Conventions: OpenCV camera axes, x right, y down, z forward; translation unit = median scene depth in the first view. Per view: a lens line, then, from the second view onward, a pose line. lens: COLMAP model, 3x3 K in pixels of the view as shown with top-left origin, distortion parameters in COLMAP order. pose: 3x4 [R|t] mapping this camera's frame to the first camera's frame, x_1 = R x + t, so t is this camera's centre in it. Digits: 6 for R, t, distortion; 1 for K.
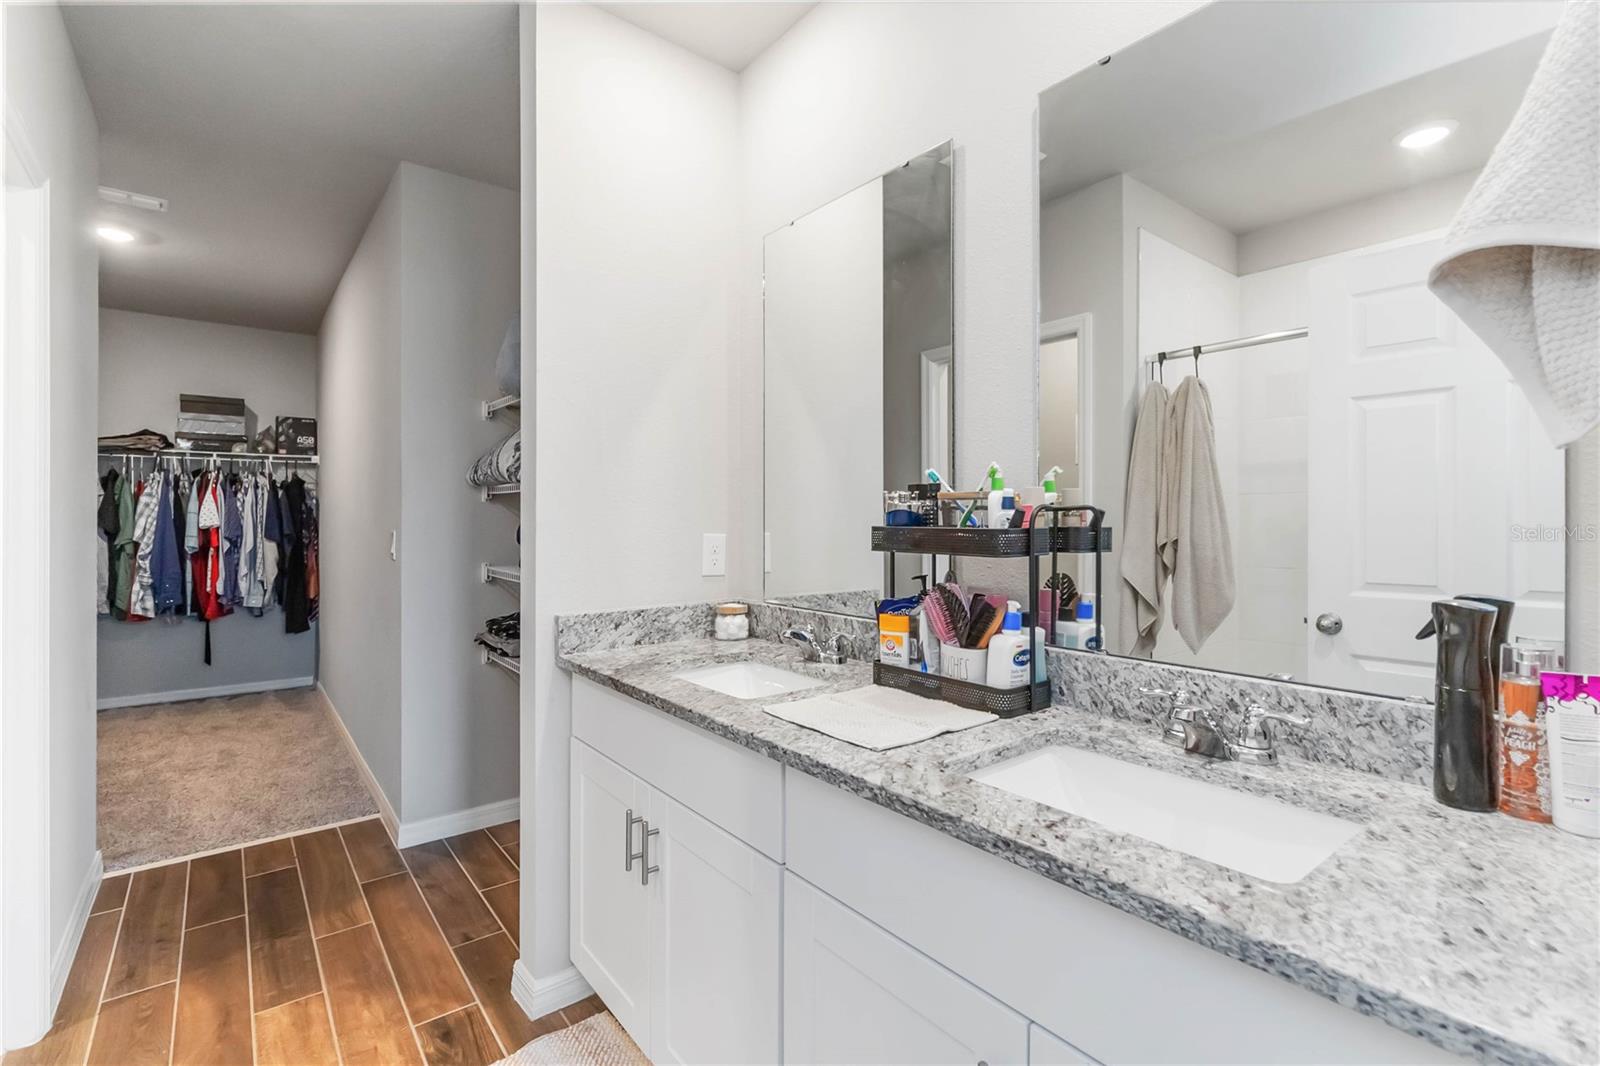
lens RADIAL K [[734.0, 0, 807.9], [0, 734.0, 532.5], [0, 0, 1]] dist [-0.000310, 0.000733]
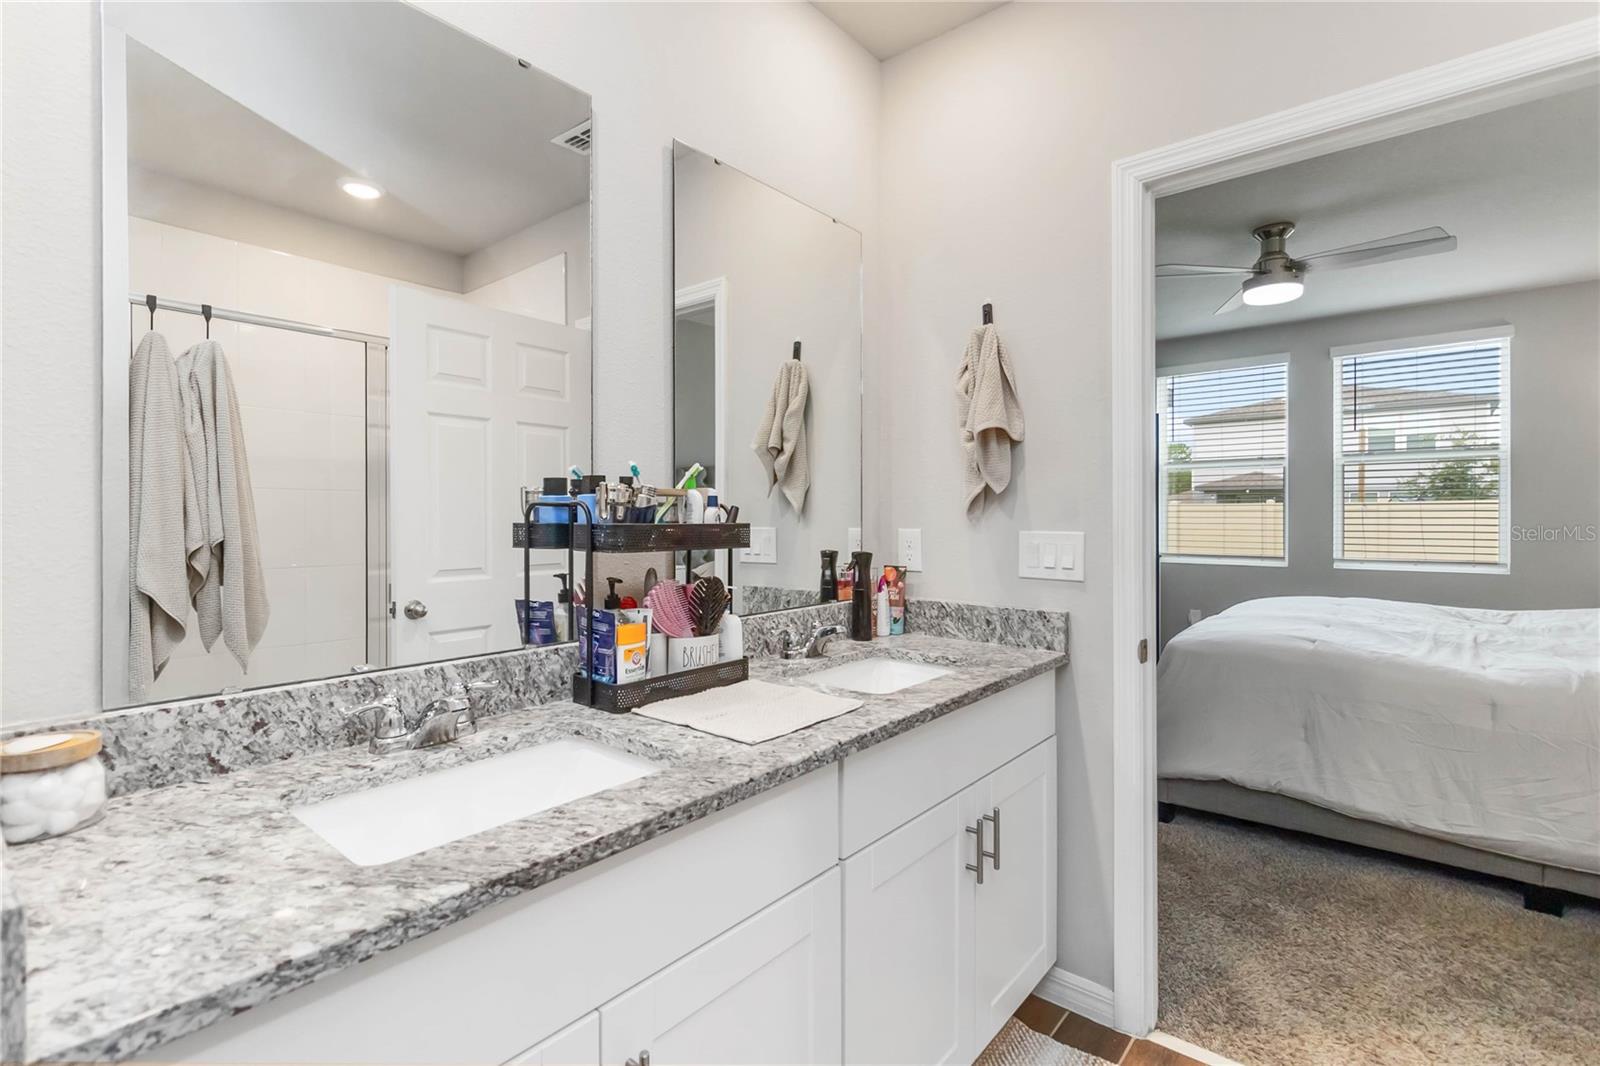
lens RADIAL K [[734.0, 0, 803.2], [0, 734.0, 524.2], [0, 0, 1]] dist [-0.000310, 0.000733]
pose [[-0.208768, -0.006770, 0.977942, -0.923316], [0.018029, 0.999779, 0.010770, -0.014114], [-0.977799, 0.019879, -0.208600, 1.164774]]
